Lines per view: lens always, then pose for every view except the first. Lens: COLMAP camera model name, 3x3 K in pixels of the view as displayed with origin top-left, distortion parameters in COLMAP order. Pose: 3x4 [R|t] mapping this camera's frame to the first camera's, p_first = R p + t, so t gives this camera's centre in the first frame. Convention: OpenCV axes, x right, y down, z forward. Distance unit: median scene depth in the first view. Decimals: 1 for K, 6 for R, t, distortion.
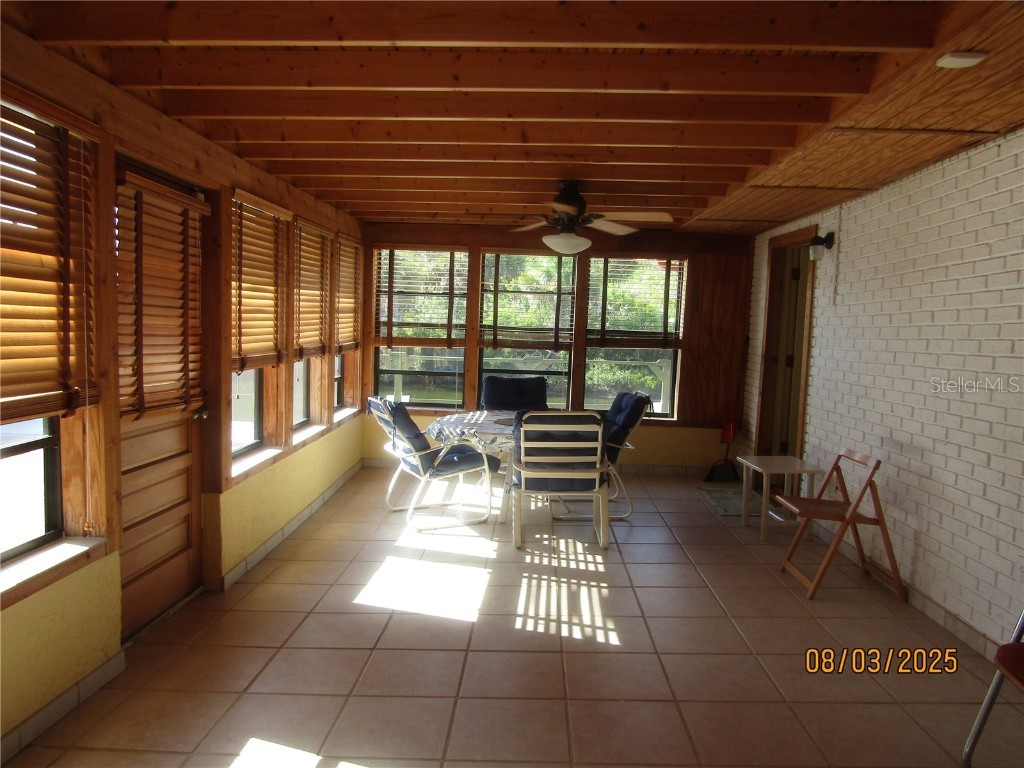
lens RADIAL K [[724.8, 0, 514.4], [0, 724.8, 385.9], [0, 0, 1]] dist [-0.008459, 0.000798]
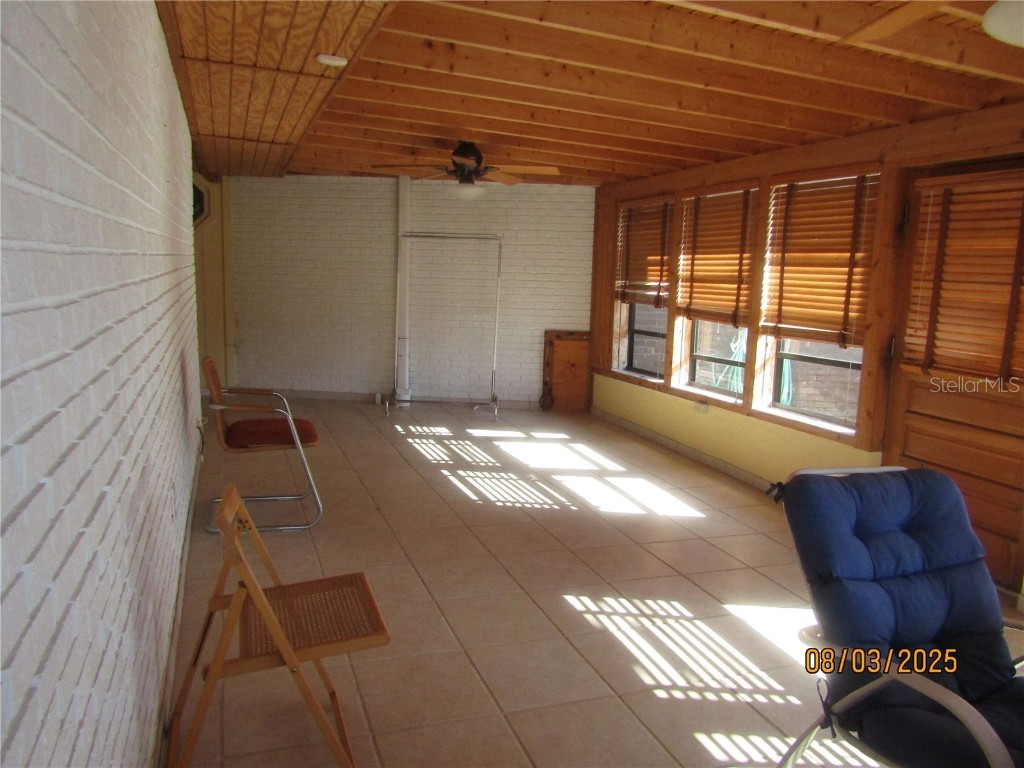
lens RADIAL K [[724.8, 0, 512.0], [0, 724.8, 383.1], [0, 0, 1]] dist [-0.008459, 0.000798]
pose [[-0.917238, -0.009777, -0.398219, 0.567775], [-0.100584, 0.972988, 0.207790, -0.113544], [0.385431, 0.230648, -0.893445, 1.678925]]
